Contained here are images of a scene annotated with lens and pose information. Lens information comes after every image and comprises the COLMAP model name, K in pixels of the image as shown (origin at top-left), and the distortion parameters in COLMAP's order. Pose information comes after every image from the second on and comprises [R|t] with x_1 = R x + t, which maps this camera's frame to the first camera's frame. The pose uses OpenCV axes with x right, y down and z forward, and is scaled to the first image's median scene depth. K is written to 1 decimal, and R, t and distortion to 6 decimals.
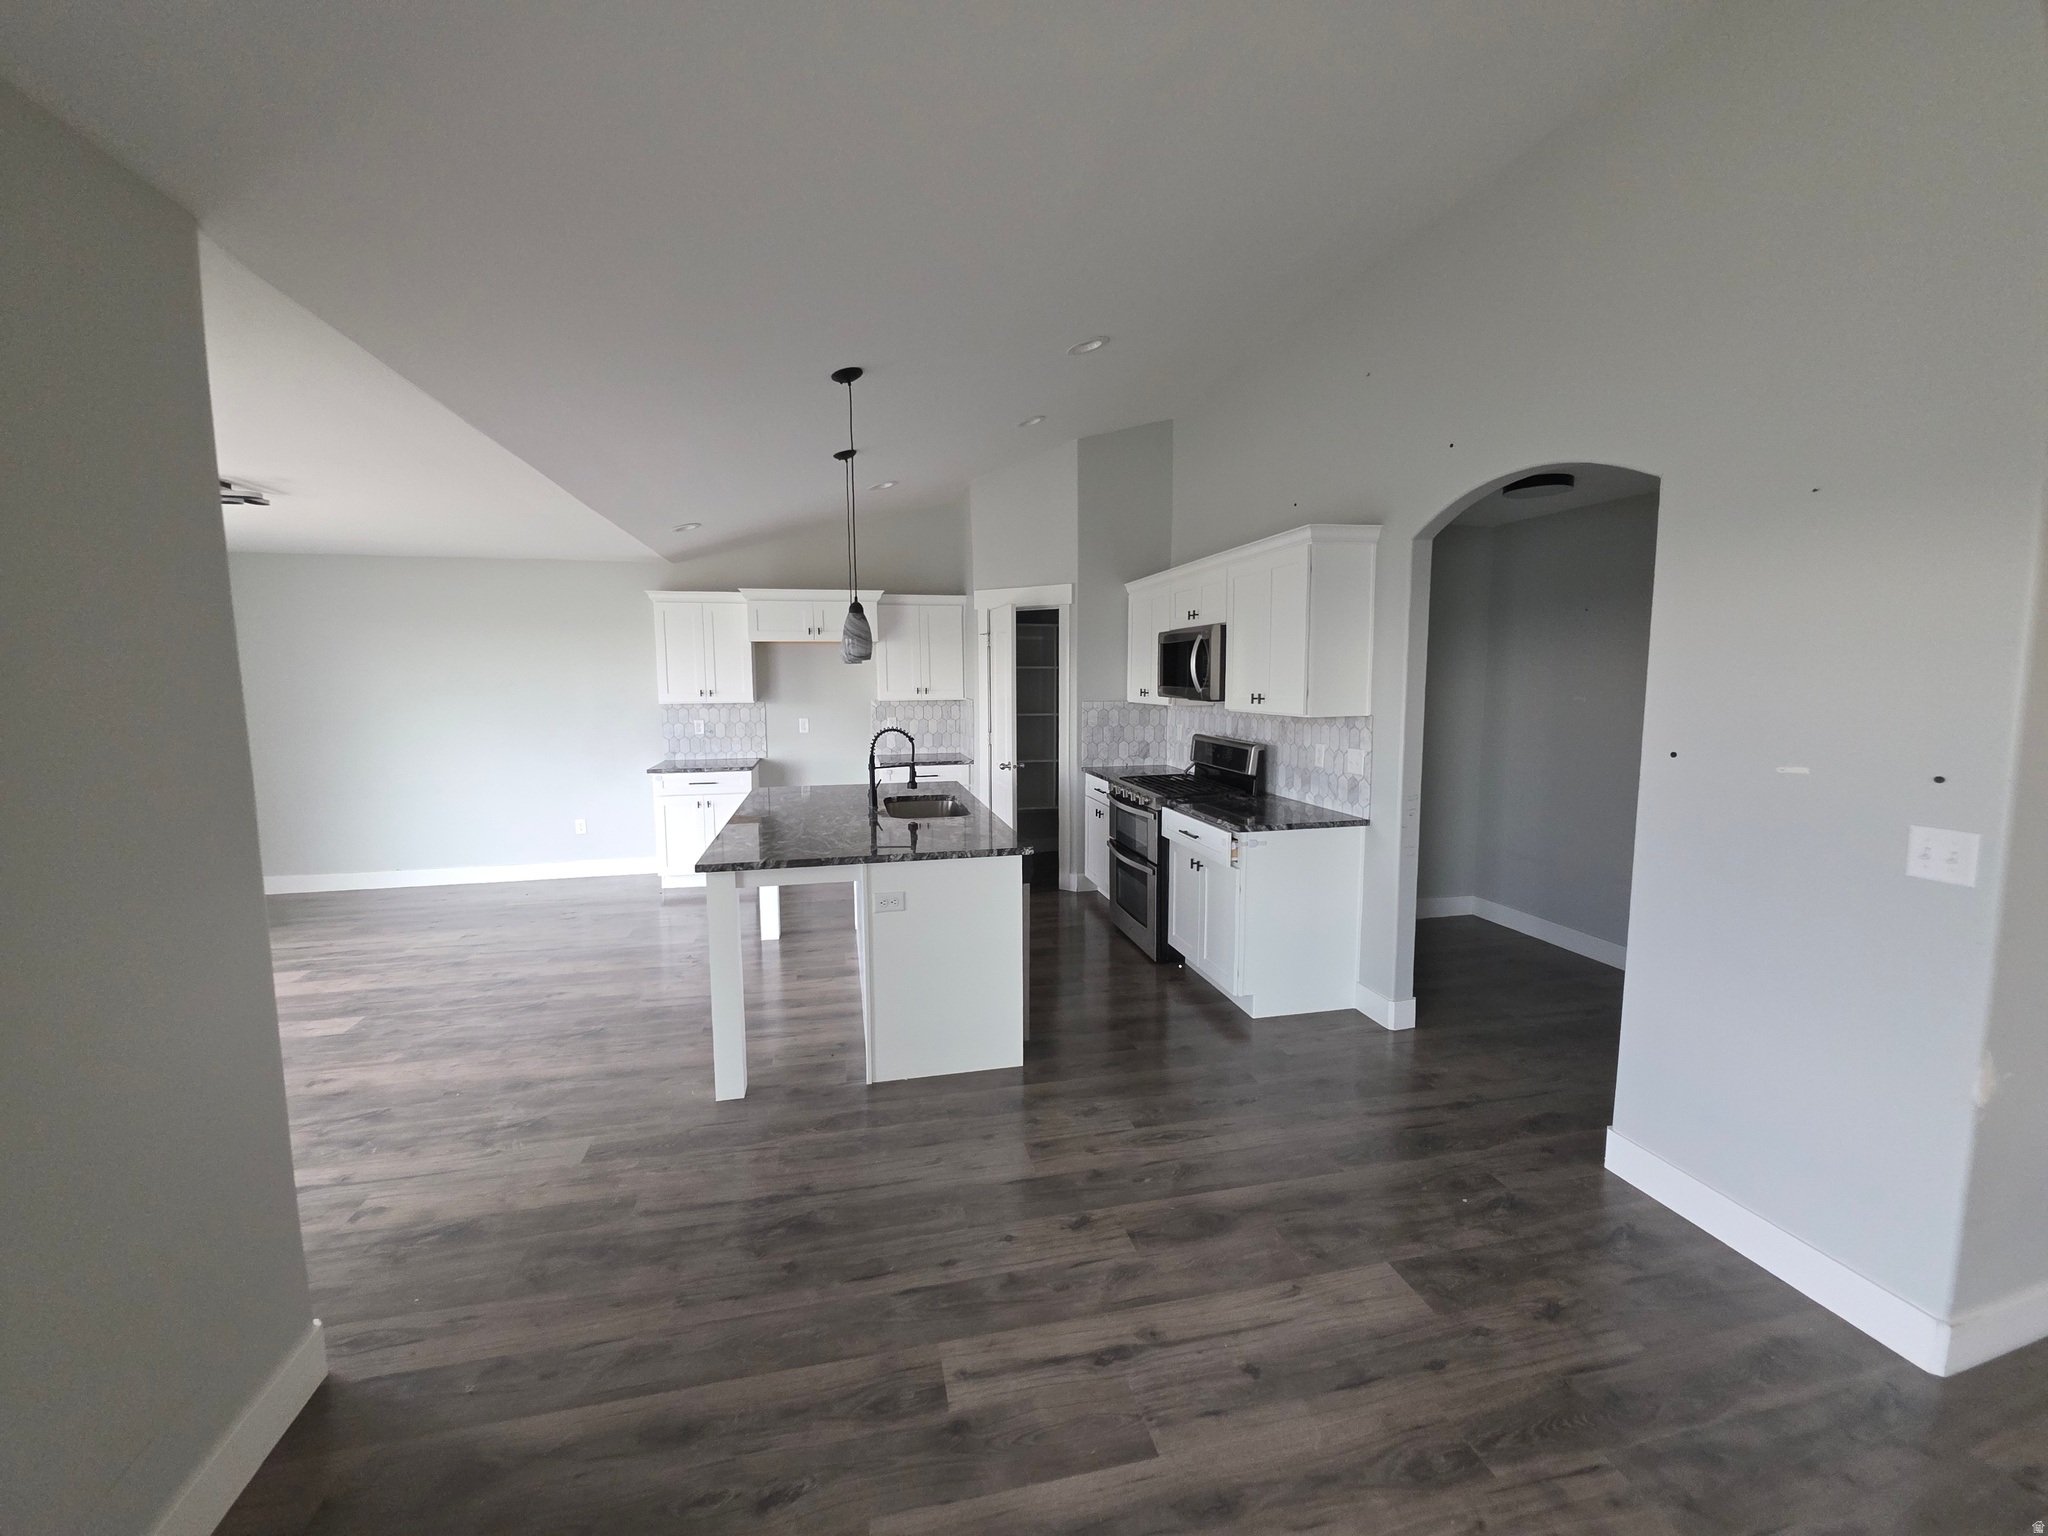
lens RADIAL K [[802.7, 0, 1021.9], [0, 802.7, 766.6], [0, 0, 1]] dist [-0.005493, -0.003683]
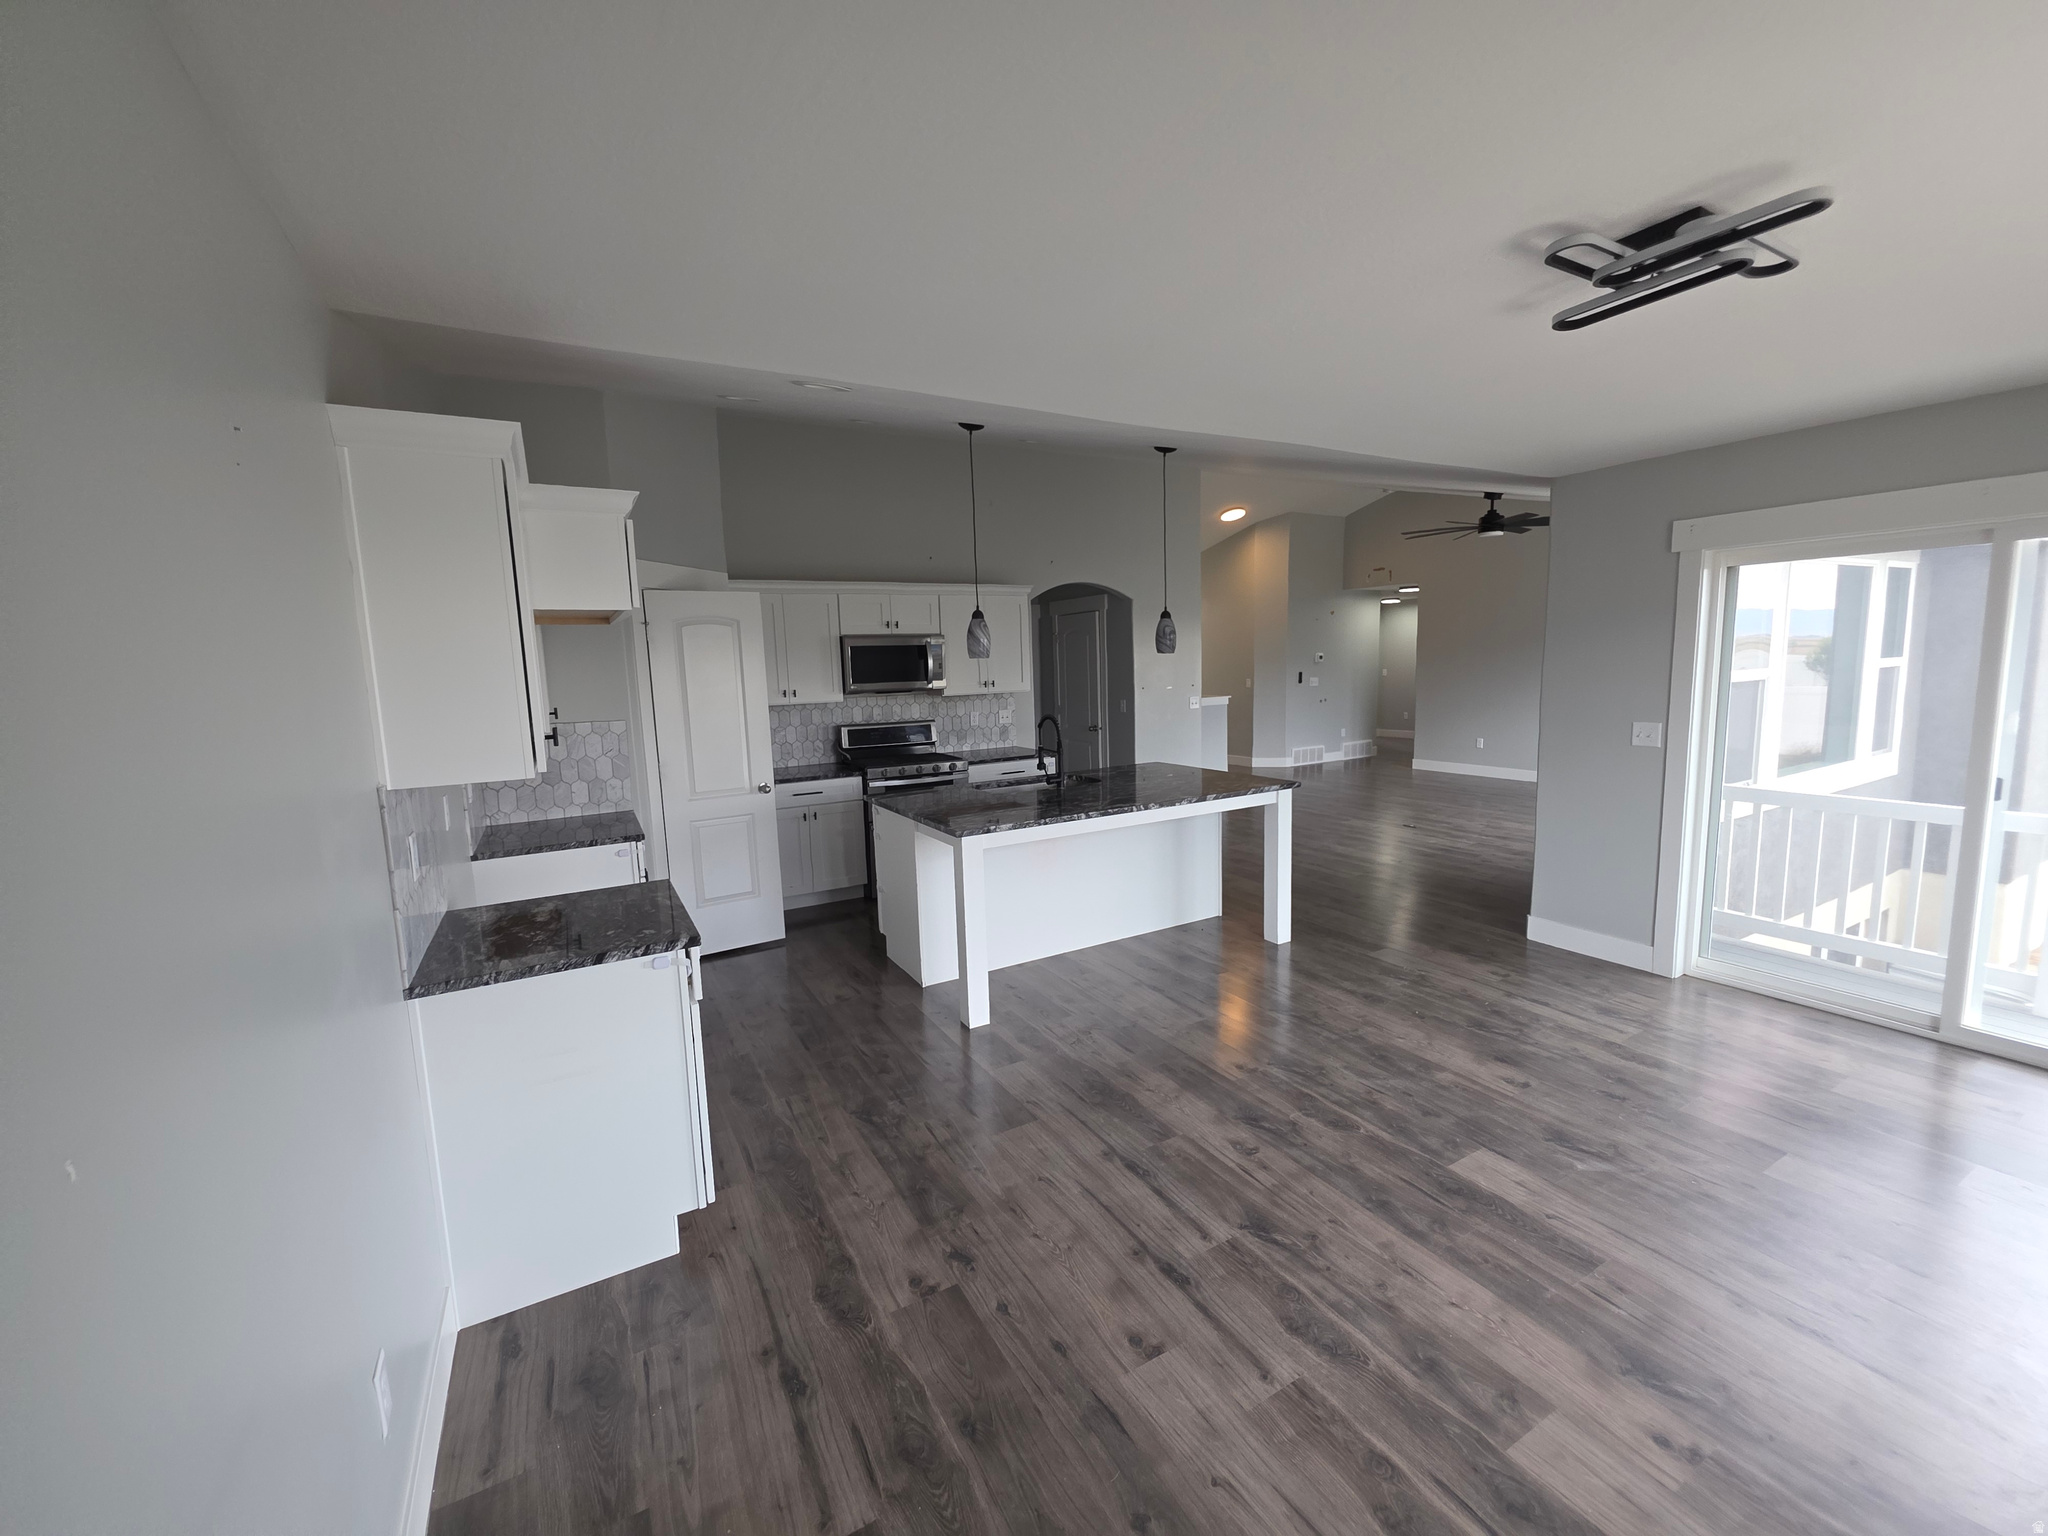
lens RADIAL K [[802.7, 0, 1017.9], [0, 802.7, 777.1], [0, 0, 1]] dist [-0.005493, -0.003683]
pose [[-0.266628, -0.123960, 0.955795, -1.353735], [0.145234, 0.975203, 0.166991, -0.174840], [-0.952794, 0.183338, -0.242013, 1.474125]]
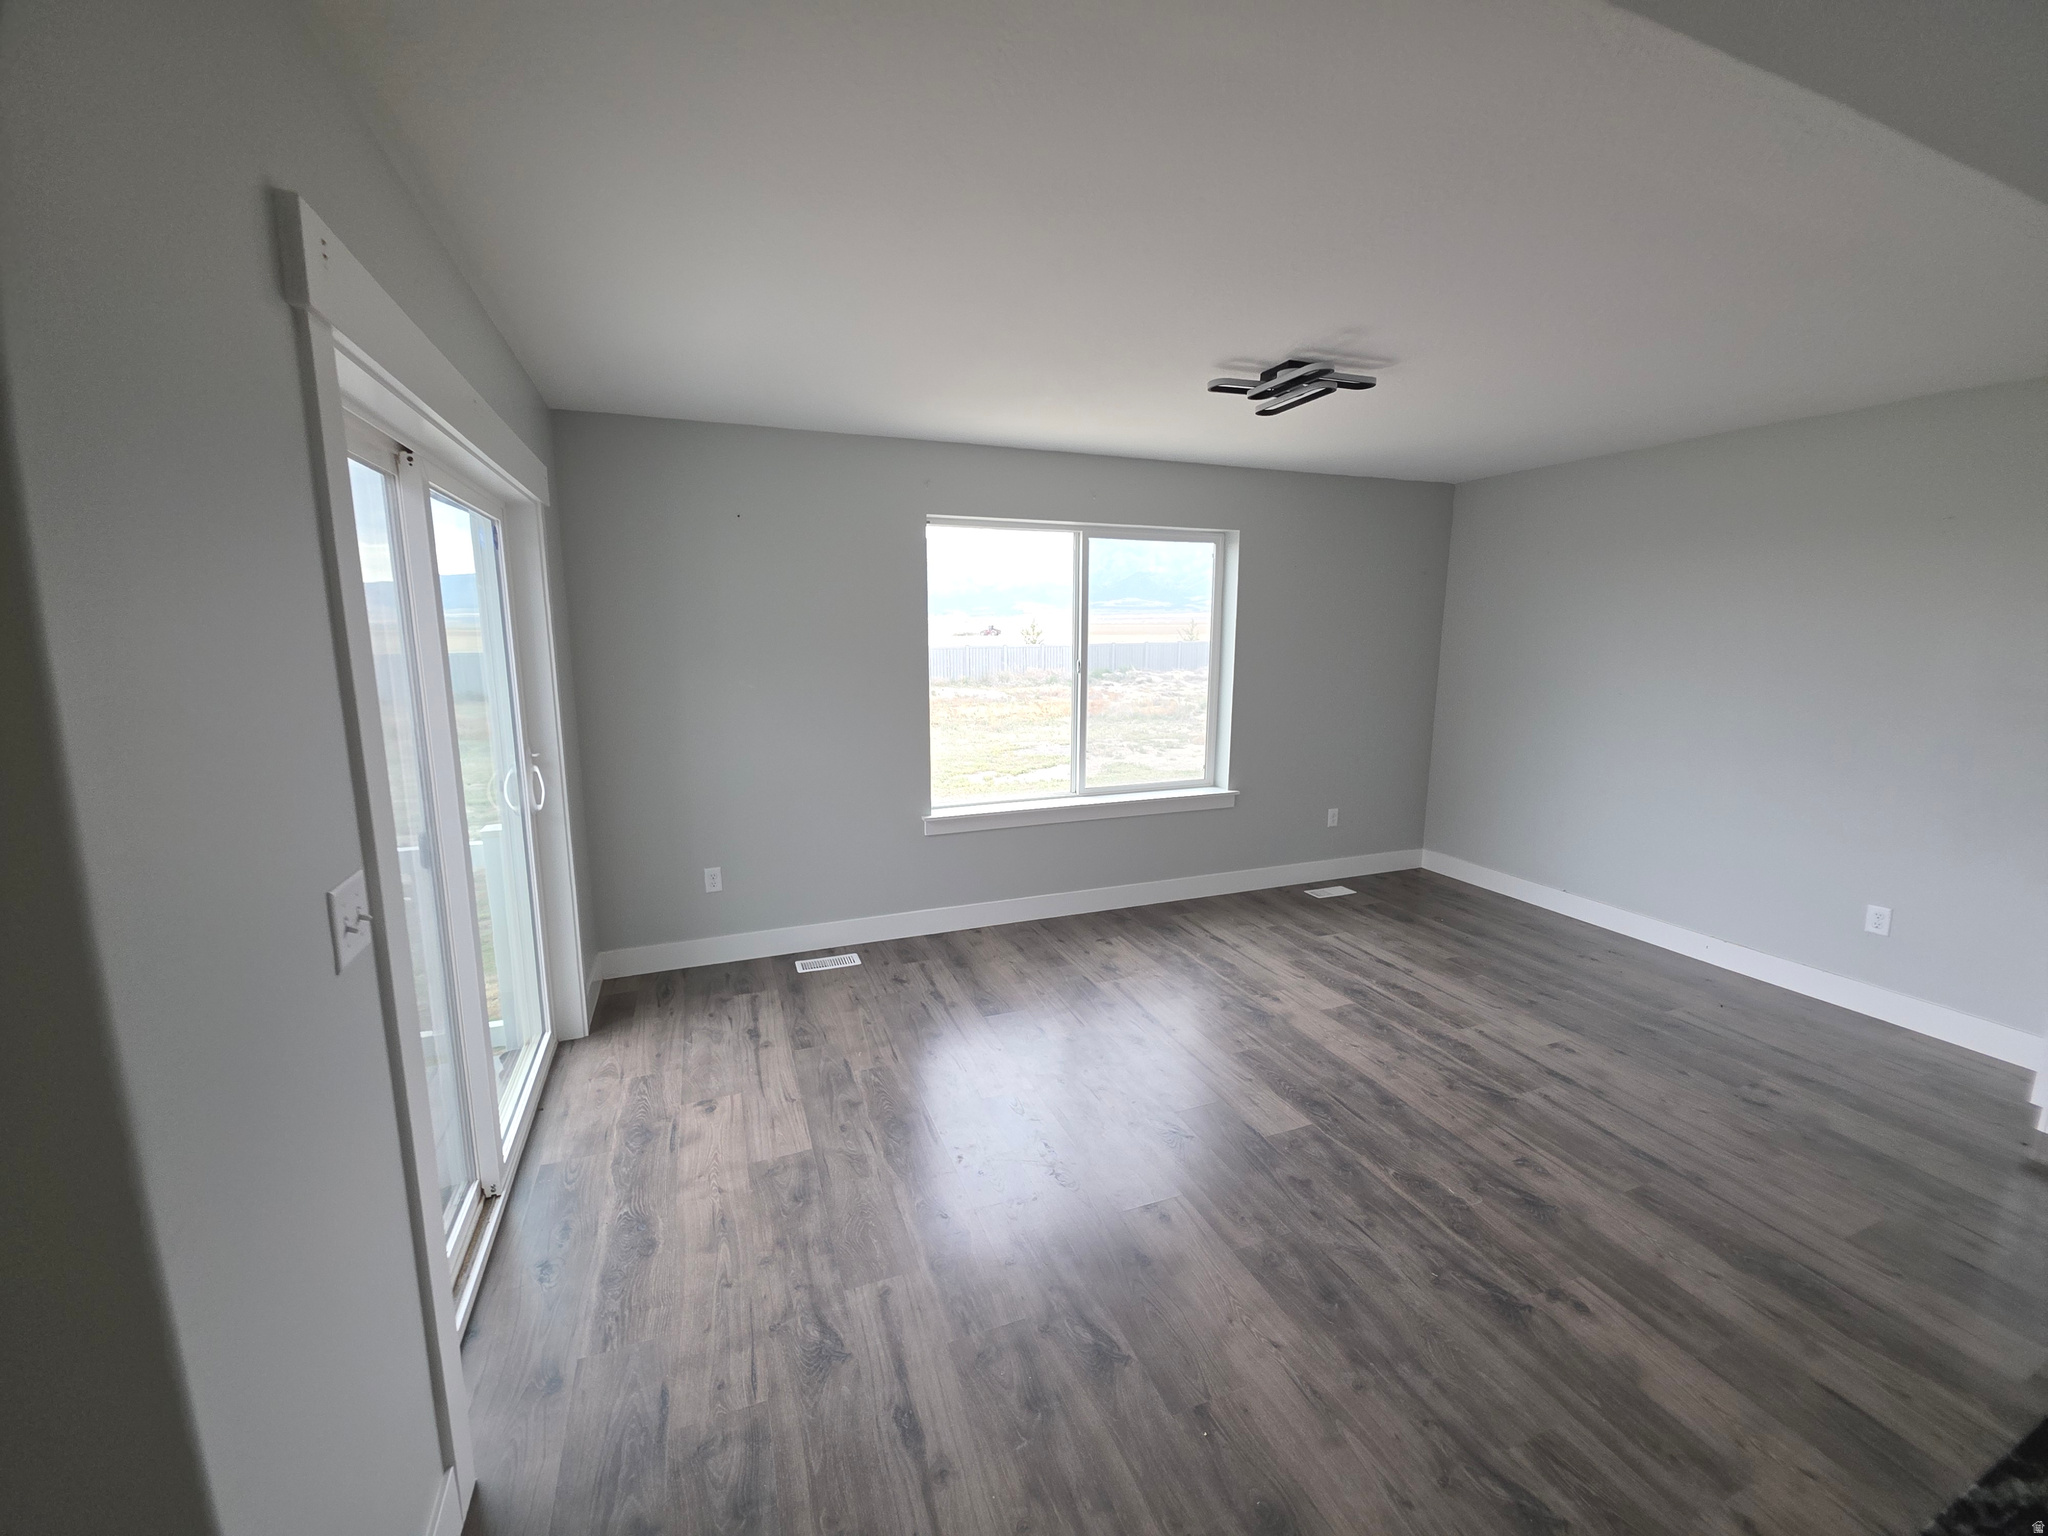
lens RADIAL K [[802.7, 0, 1016.0], [0, 802.7, 764.6], [0, 0, 1]] dist [-0.005493, -0.003683]
pose [[0.126361, 0.167358, -0.977765, -0.232518], [-0.107416, 0.982178, 0.154231, -0.074161], [0.986151, 0.085539, 0.142086, 0.632293]]
